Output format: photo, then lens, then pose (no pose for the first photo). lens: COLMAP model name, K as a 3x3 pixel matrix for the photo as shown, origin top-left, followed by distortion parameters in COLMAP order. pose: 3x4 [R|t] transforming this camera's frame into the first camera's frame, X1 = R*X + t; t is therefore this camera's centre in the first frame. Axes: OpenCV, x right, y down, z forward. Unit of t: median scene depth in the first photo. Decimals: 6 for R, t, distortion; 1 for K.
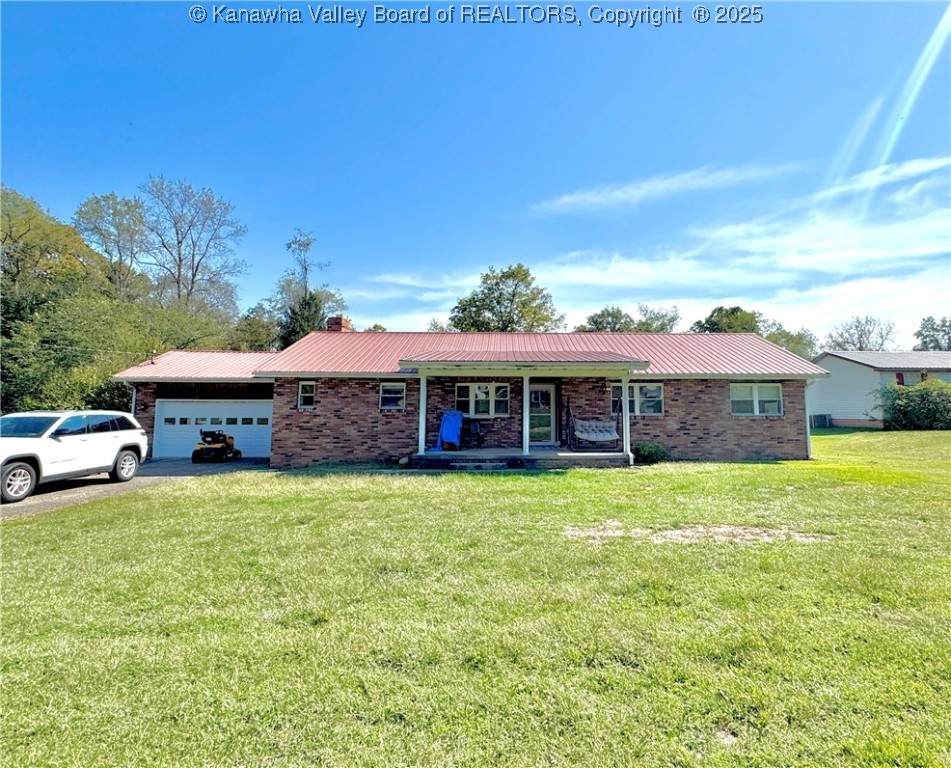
lens RADIAL K [[514.2, 0, 475.7], [0, 514.2, 345.6], [0, 0, 1]] dist [-0.002543, -0.001523]
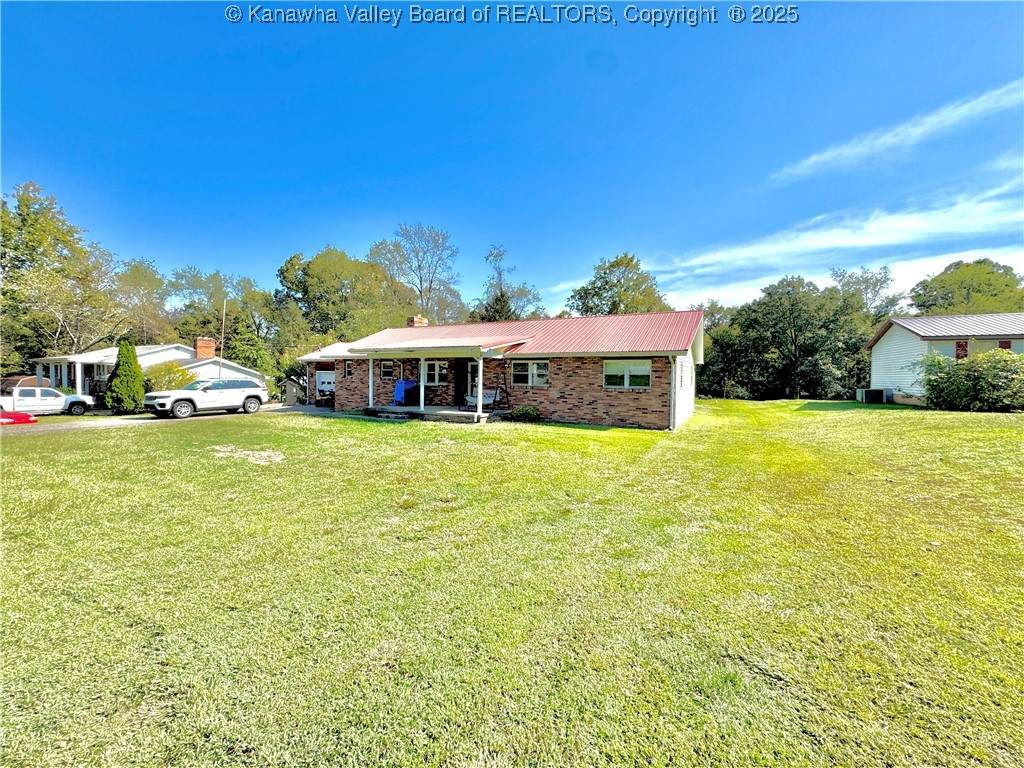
lens RADIAL K [[411.2, 0, 512.0], [0, 411.2, 384.0], [0, 0, 1]] dist [-0.000072, -0.000307]
pose [[0.872890, 0.019579, -0.487524, 0.515331], [0.051411, 0.989942, 0.131805, -0.003995], [0.485200, -0.140116, 0.863104, 0.064820]]
